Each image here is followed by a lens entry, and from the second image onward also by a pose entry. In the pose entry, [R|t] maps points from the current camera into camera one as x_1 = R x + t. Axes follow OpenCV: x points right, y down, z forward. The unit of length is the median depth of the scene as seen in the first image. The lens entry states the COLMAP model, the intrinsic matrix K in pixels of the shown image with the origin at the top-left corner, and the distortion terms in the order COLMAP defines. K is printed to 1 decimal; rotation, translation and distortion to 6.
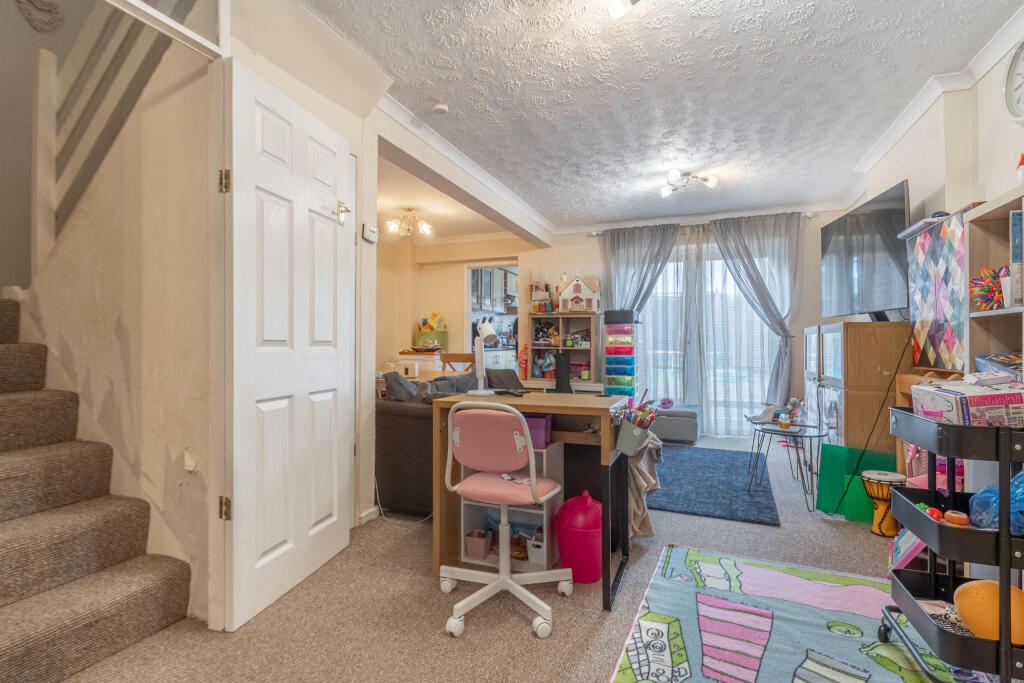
lens RADIAL K [[497.3, 0, 496.6], [0, 497.3, 358.7], [0, 0, 1]] dist [-0.000198, -0.000138]
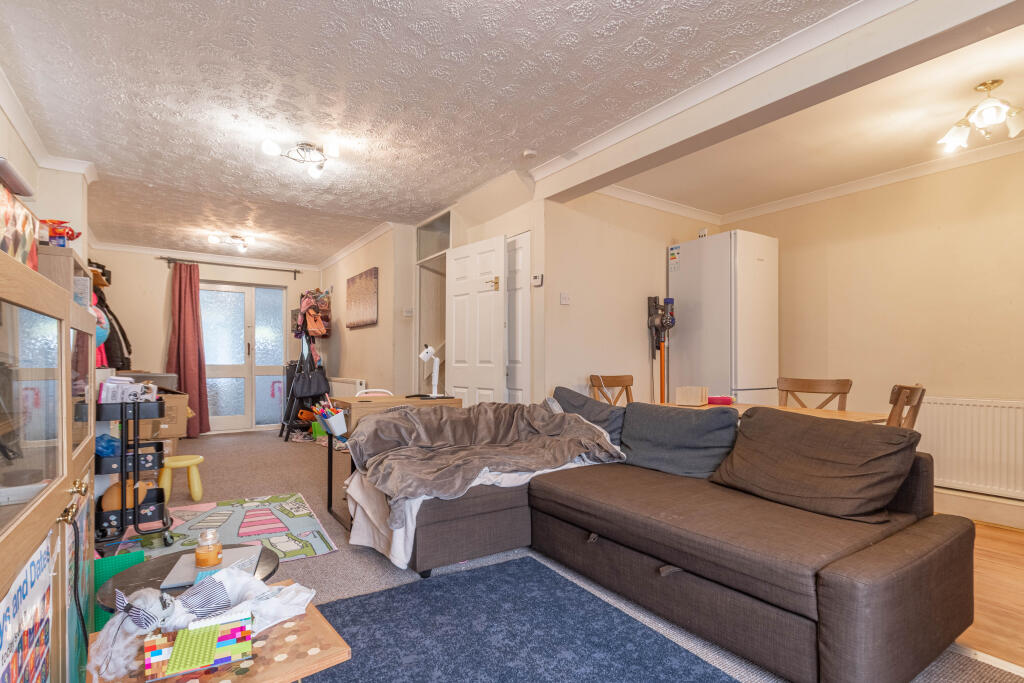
lens RADIAL K [[497.3, 0, 496.6], [0, 497.3, 358.7], [0, 0, 1]] dist [-0.000198, -0.000138]
pose [[-0.554322, -0.007577, -0.832268, 1.176333], [-0.023725, 0.999696, 0.006701, -0.053931], [0.831964, 0.023460, -0.554333, 2.109342]]
